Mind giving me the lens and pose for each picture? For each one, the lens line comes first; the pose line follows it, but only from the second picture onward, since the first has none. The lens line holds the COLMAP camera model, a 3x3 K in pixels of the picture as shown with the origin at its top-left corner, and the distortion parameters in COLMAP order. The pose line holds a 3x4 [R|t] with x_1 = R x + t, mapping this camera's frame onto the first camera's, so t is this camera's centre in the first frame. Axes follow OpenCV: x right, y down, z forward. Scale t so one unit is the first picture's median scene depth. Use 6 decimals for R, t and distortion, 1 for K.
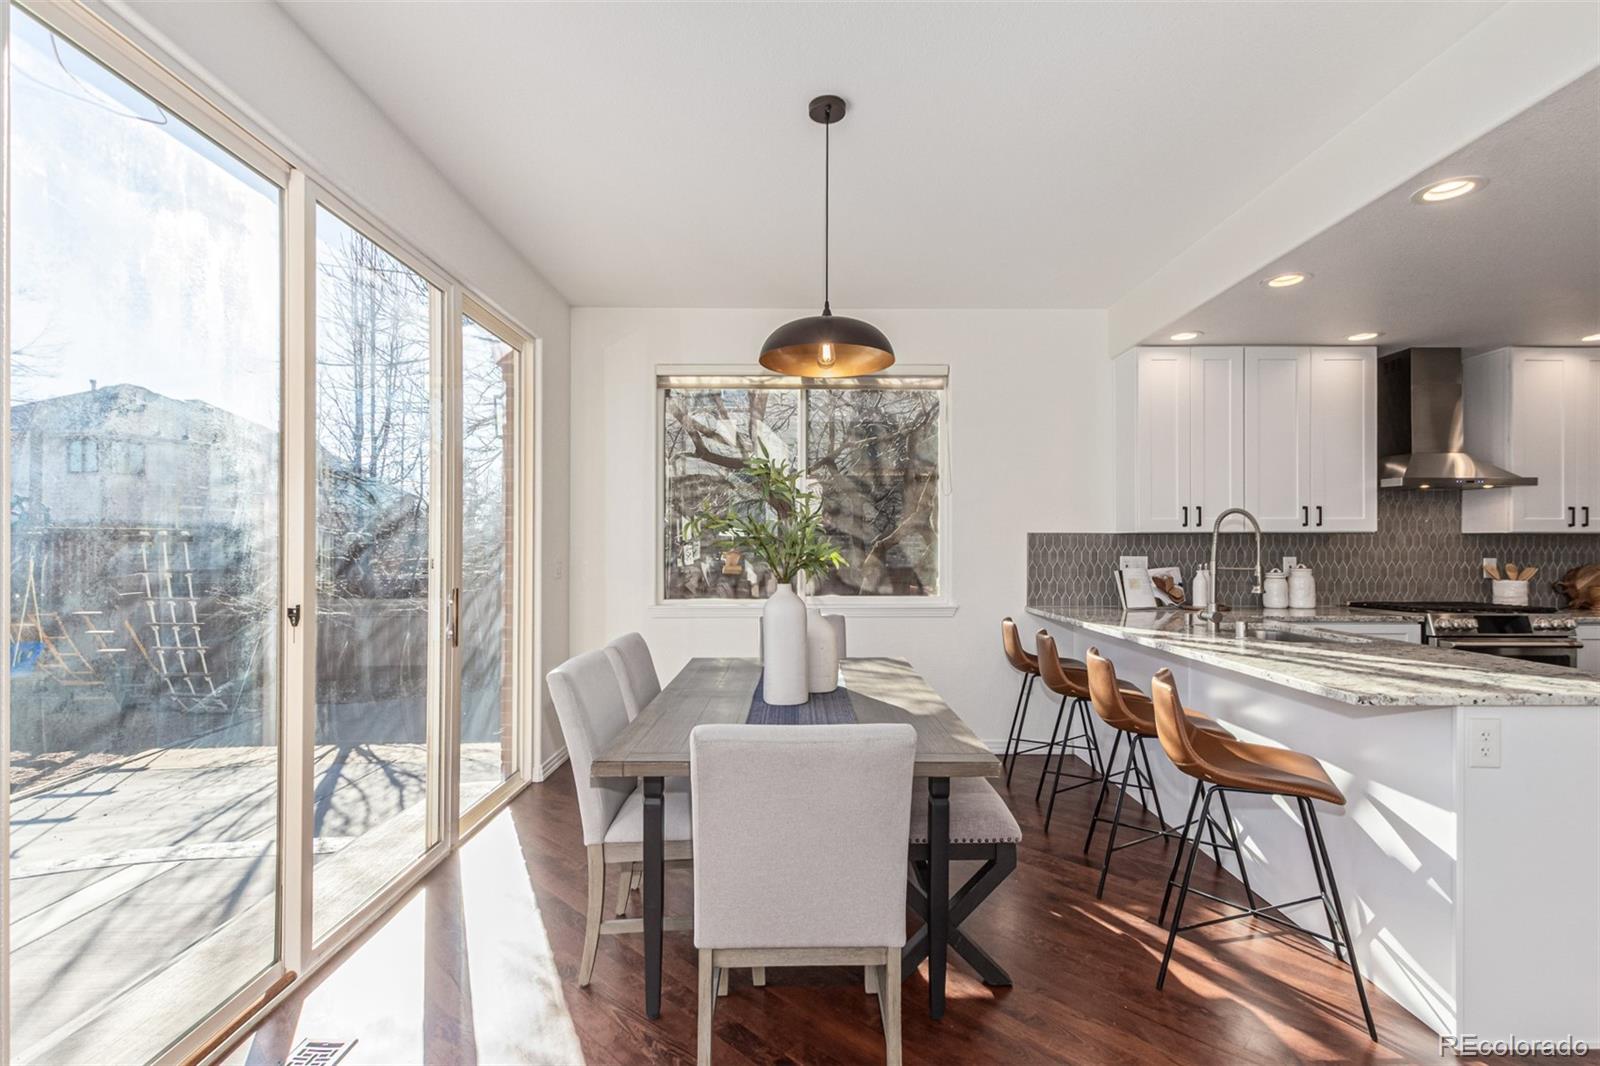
lens RADIAL K [[727.3, 0, 810.0], [0, 727.3, 543.0], [0, 0, 1]] dist [0.000340, -0.000138]
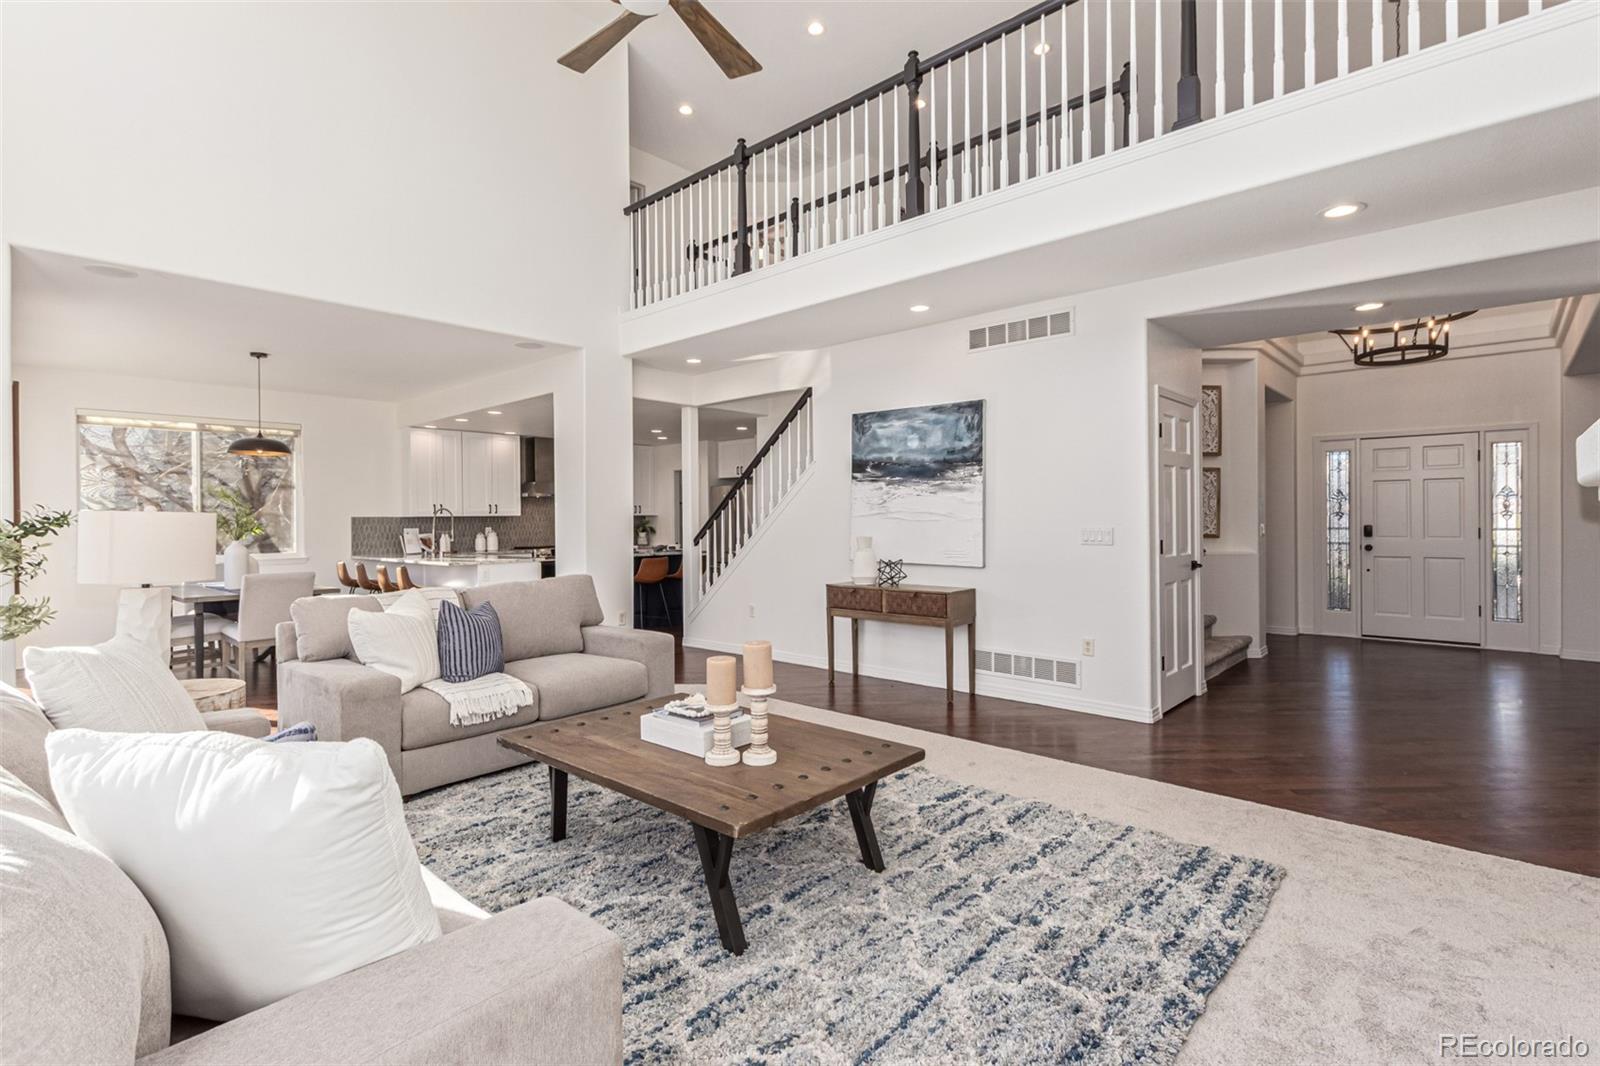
lens RADIAL K [[748.3, 0, 802.8], [0, 748.3, 523.2], [0, 0, 1]] dist [0.007586, 0.000442]
pose [[0.680583, -0.011033, 0.732588, -0.349811], [0.010741, 0.999929, 0.005080, 0.005478], [-0.732593, 0.004412, 0.680653, -1.251753]]
